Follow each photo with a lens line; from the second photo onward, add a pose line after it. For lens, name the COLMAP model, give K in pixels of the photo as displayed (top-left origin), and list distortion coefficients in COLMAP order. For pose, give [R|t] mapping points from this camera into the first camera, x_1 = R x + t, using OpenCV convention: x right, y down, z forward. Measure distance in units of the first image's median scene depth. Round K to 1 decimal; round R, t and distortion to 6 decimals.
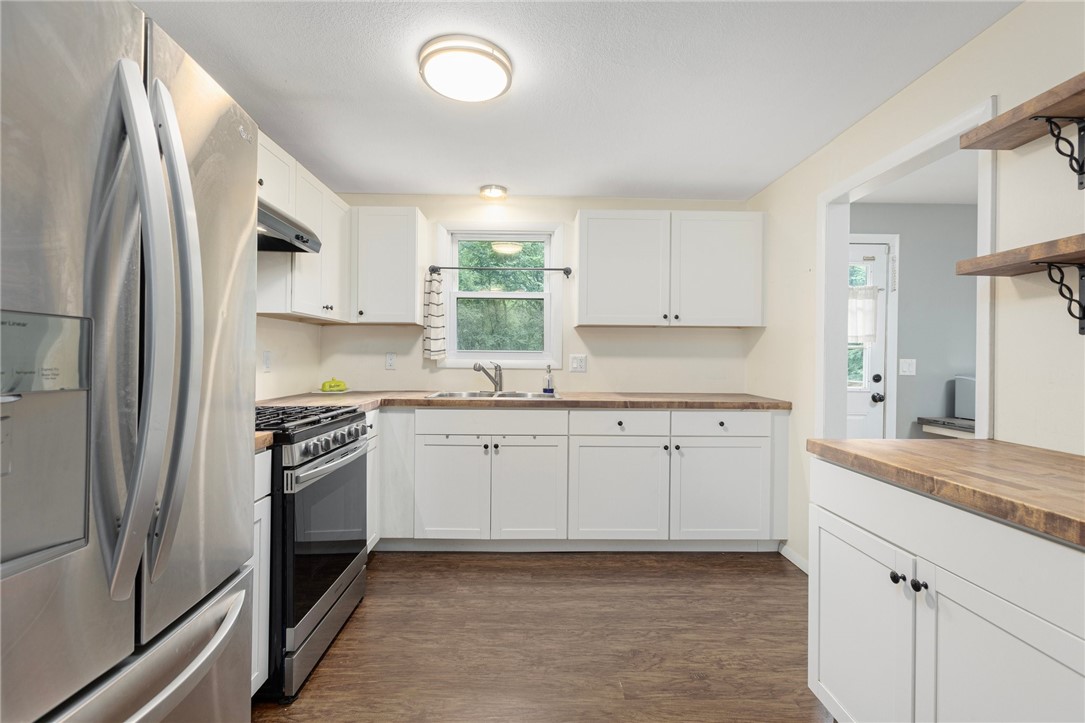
lens RADIAL K [[492.6, 0, 545.8], [0, 492.6, 364.0], [0, 0, 1]] dist [-0.000854, -0.000196]
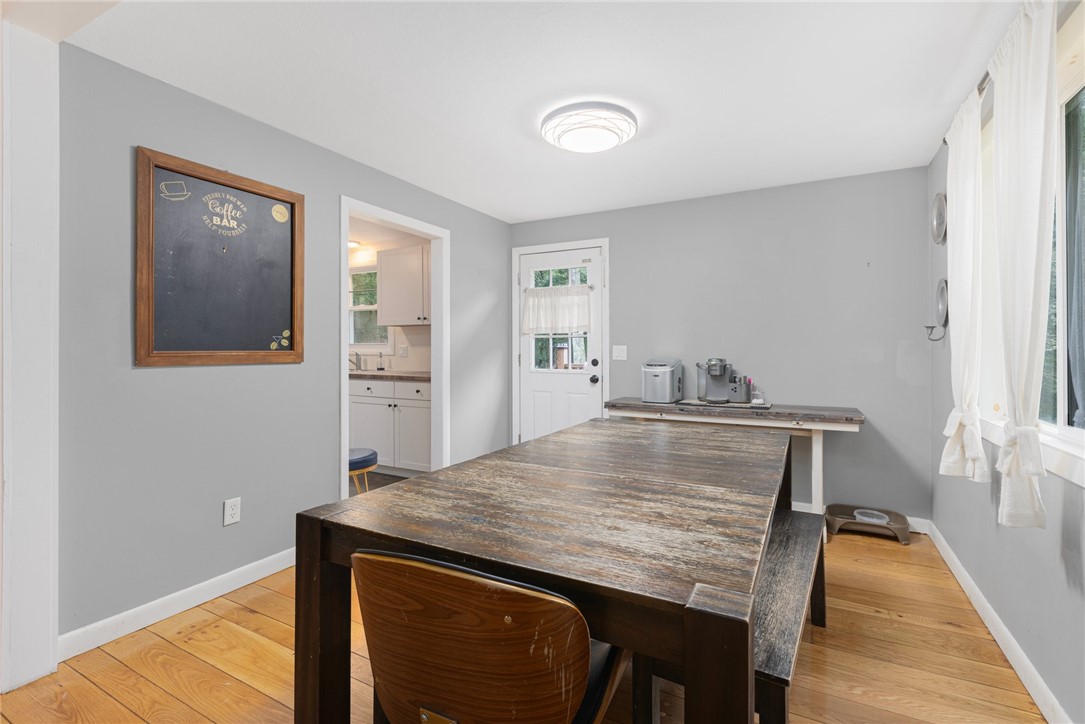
lens RADIAL K [[492.6, 0, 543.1], [0, 492.6, 353.7], [0, 0, 1]] dist [-0.000854, -0.000196]
pose [[0.856528, -0.002022, -0.516096, 1.214496], [0.001066, 0.999997, -0.002150, 0.010830], [0.516099, 0.001291, 0.856528, -0.061349]]
